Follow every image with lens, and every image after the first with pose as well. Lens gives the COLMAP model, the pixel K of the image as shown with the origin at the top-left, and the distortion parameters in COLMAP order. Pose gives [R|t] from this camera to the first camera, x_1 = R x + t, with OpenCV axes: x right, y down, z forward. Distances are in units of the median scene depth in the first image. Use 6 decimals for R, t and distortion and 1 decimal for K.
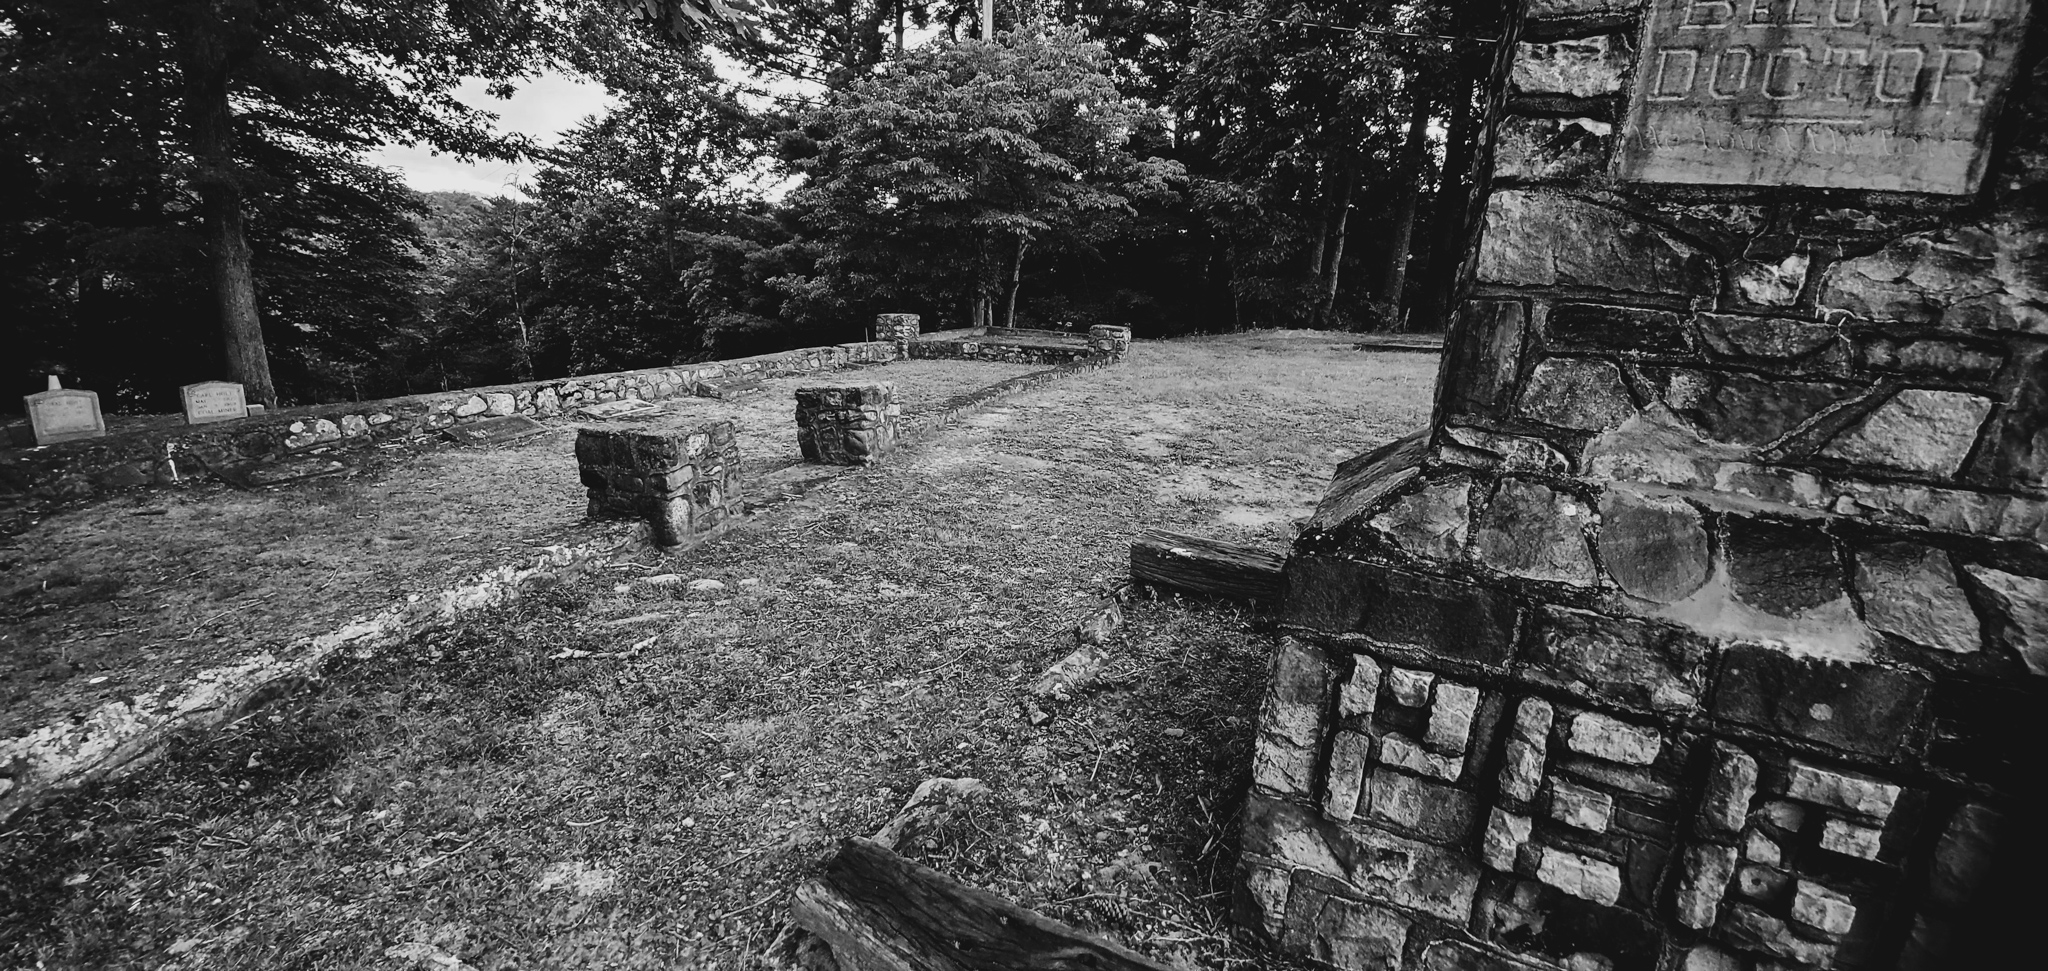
lens RADIAL K [[763.3, 0, 1024.0], [0, 763.3, 485.5], [0, 0, 1]] dist [0.005722, -0.008489]
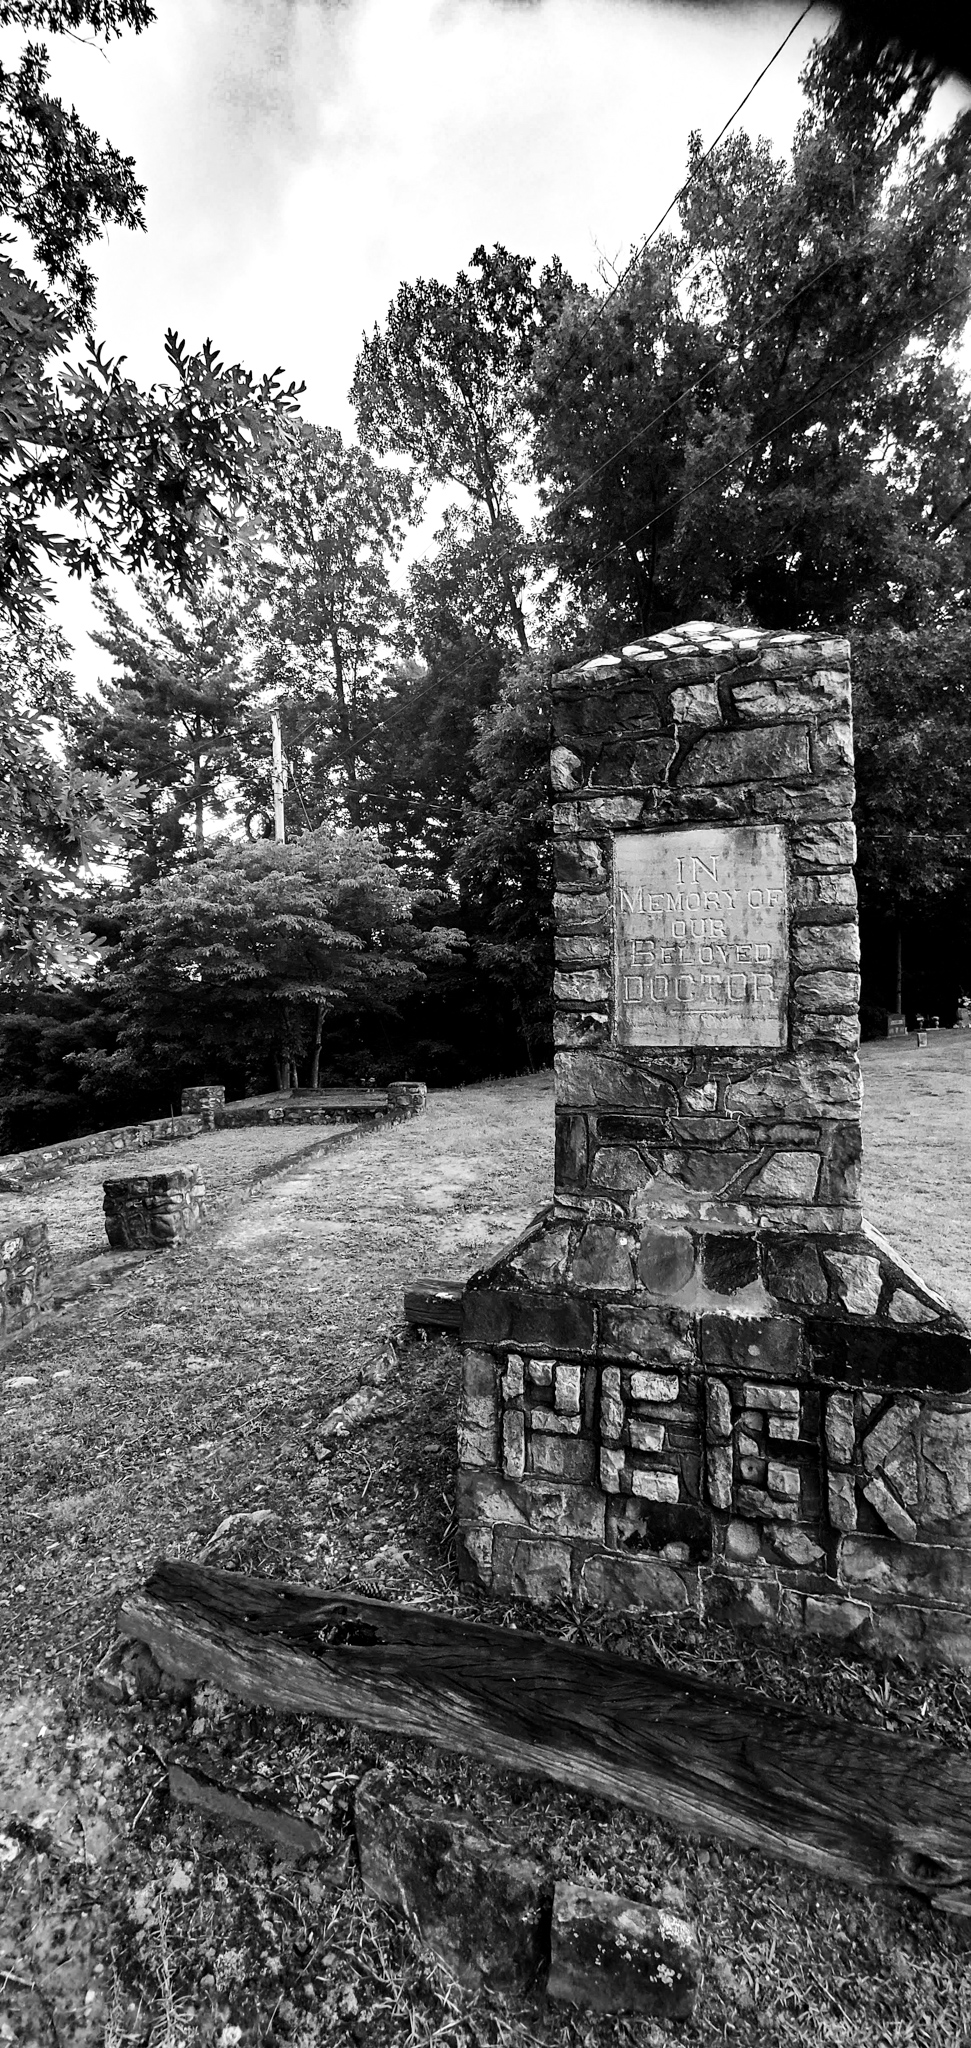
lens RADIAL K [[763.3, 0, 460.5], [0, 763.3, 1028.3], [0, 0, 1]] dist [0.005722, -0.008489]
pose [[0.983863, -0.068407, 0.165328, 0.093946], [0.108844, 0.962213, -0.249597, -0.026076], [-0.142006, 0.263565, 0.954132, -0.441688]]
